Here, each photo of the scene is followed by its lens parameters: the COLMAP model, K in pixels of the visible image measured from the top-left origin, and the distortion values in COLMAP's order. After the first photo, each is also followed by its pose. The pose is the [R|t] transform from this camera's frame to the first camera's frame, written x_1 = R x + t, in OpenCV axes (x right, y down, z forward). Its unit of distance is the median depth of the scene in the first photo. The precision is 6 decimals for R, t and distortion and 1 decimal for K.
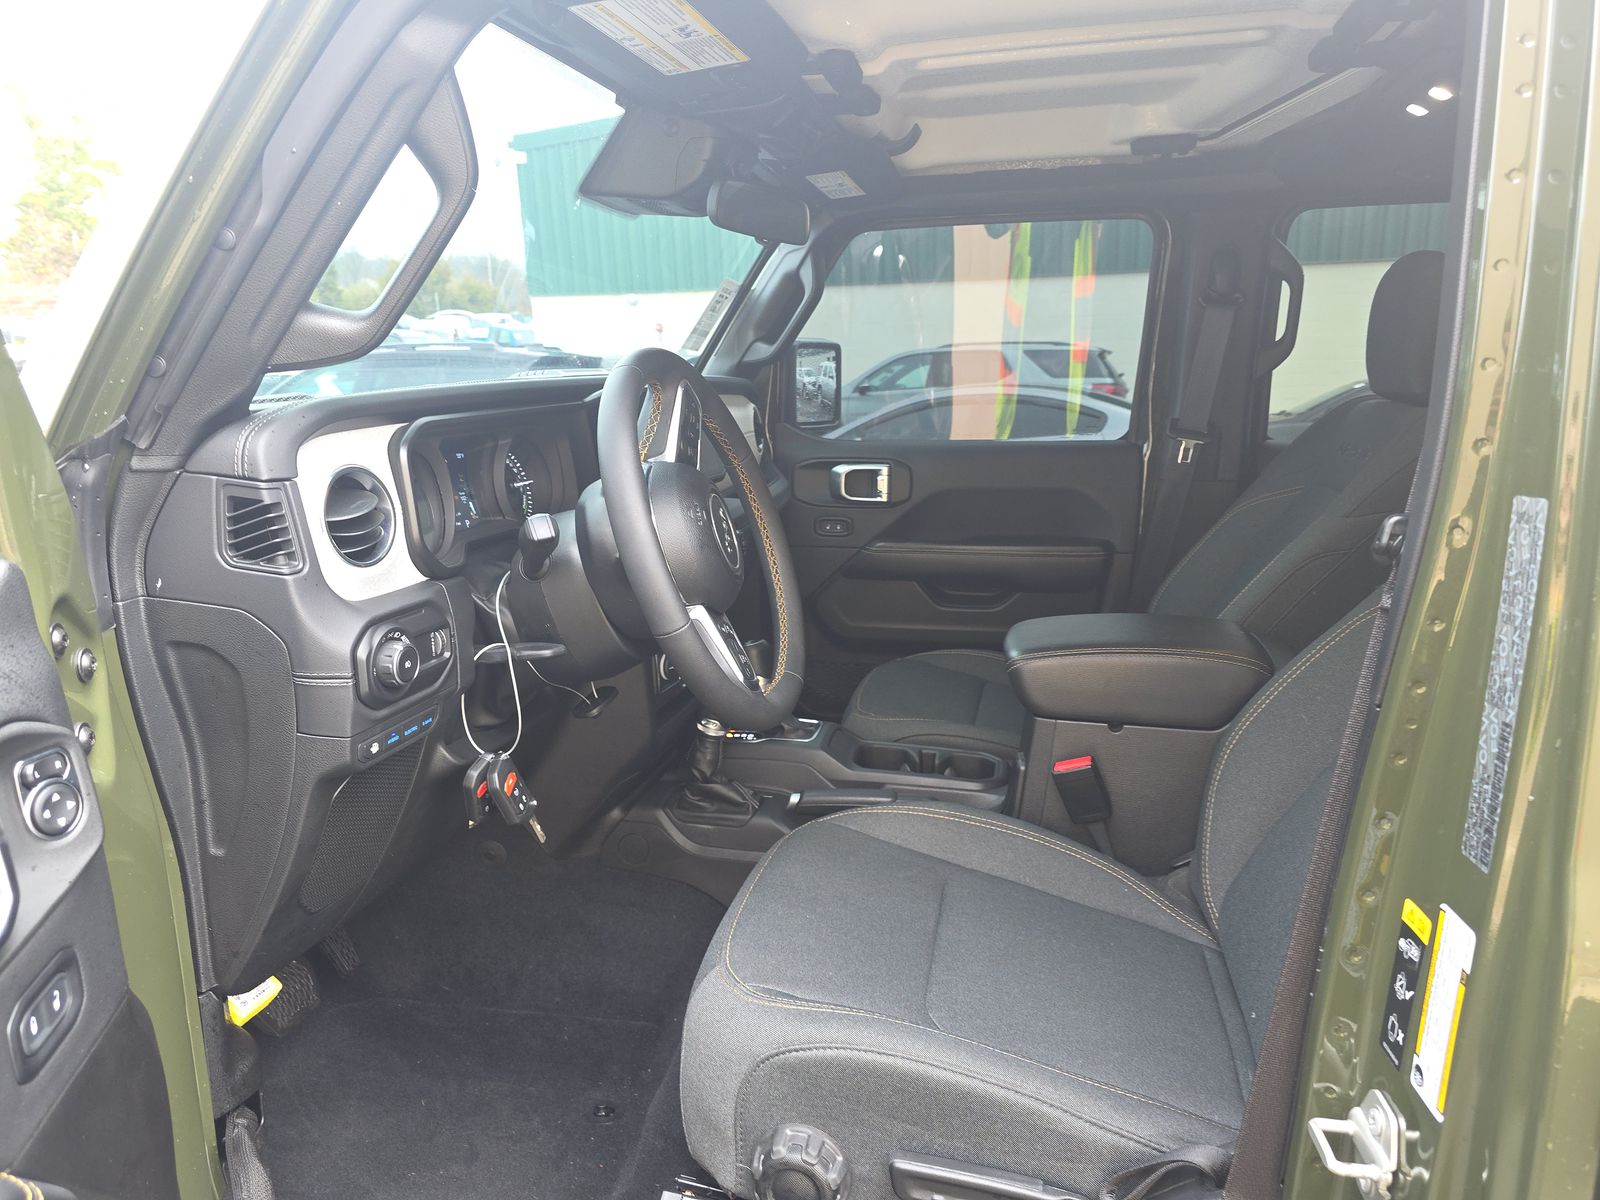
lens RADIAL K [[1079.3, 0, 801.6], [0, 1079.3, 588.9], [0, 0, 1]] dist [0.008883, 0.001775]
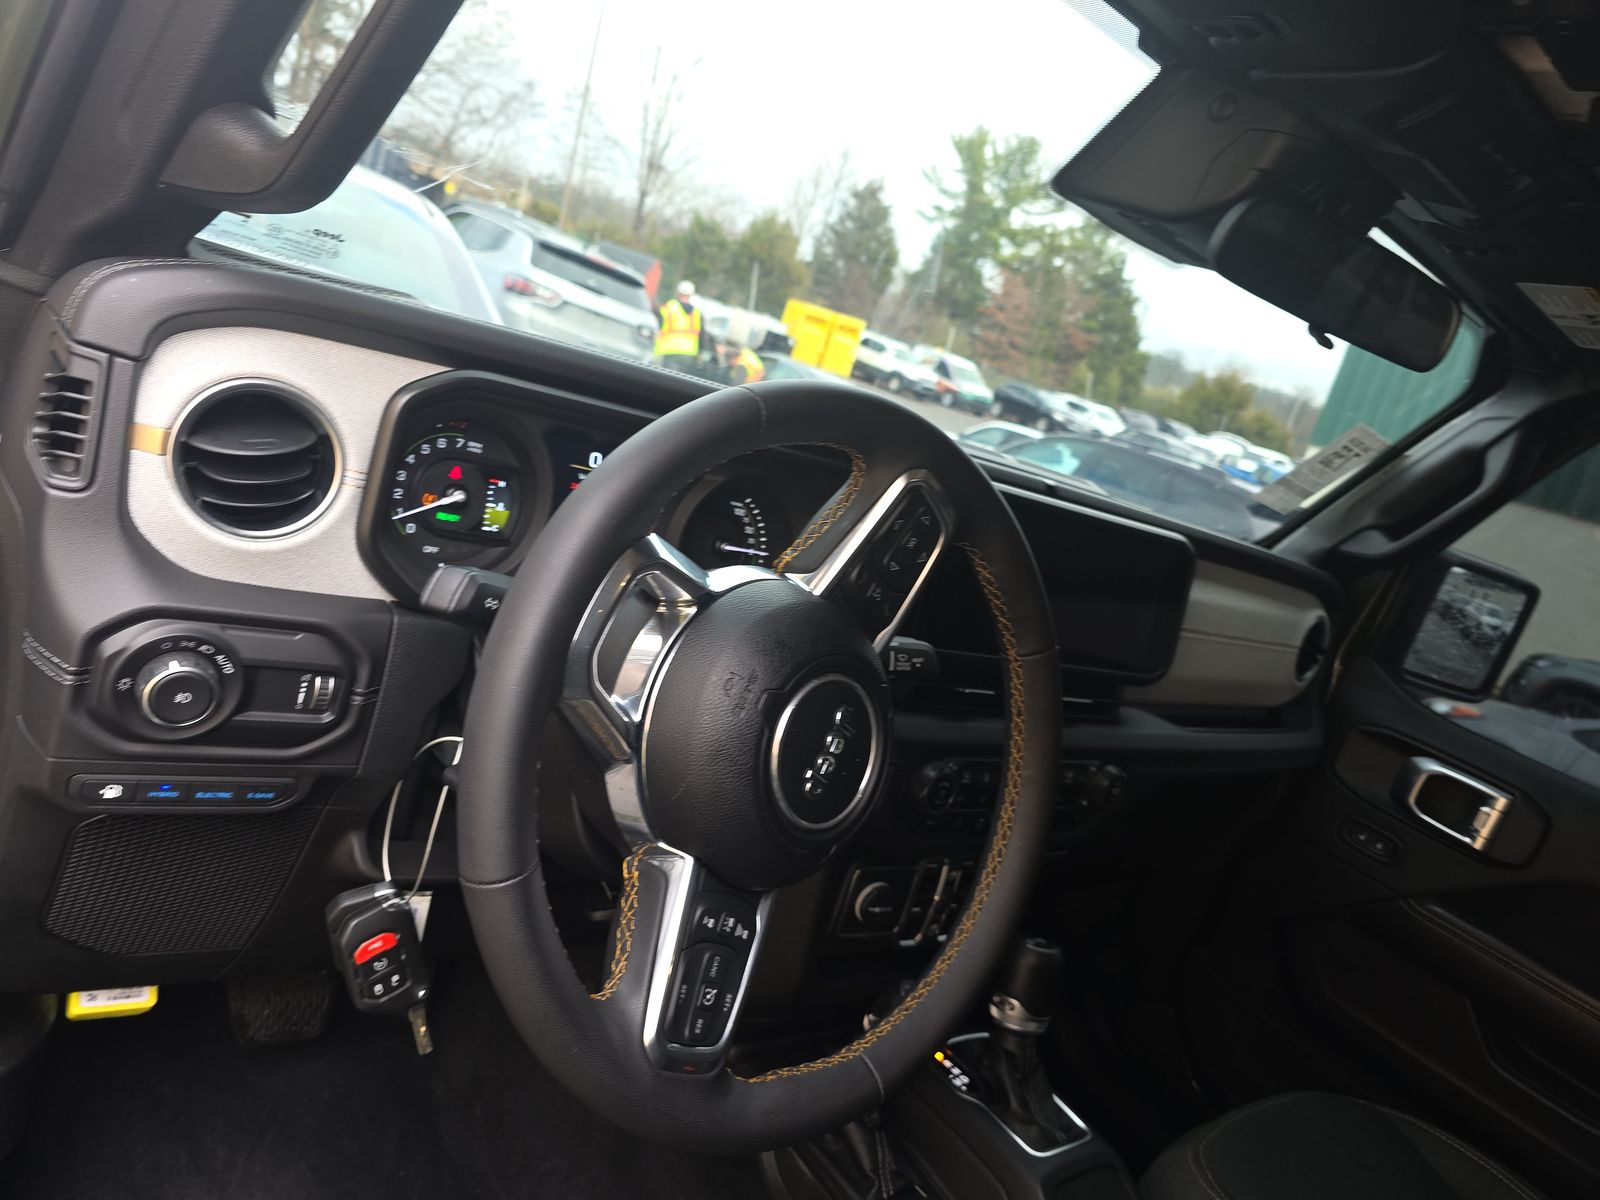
lens RADIAL K [[1079.3, 0, 801.6], [0, 1079.3, 588.9], [0, 0, 1]] dist [0.008883, 0.001775]
pose [[0.723027, 0.383436, -0.574638, 0.098874], [-0.440113, 0.896831, 0.044662, -0.074515], [0.532478, 0.220614, 0.817188, 0.292549]]
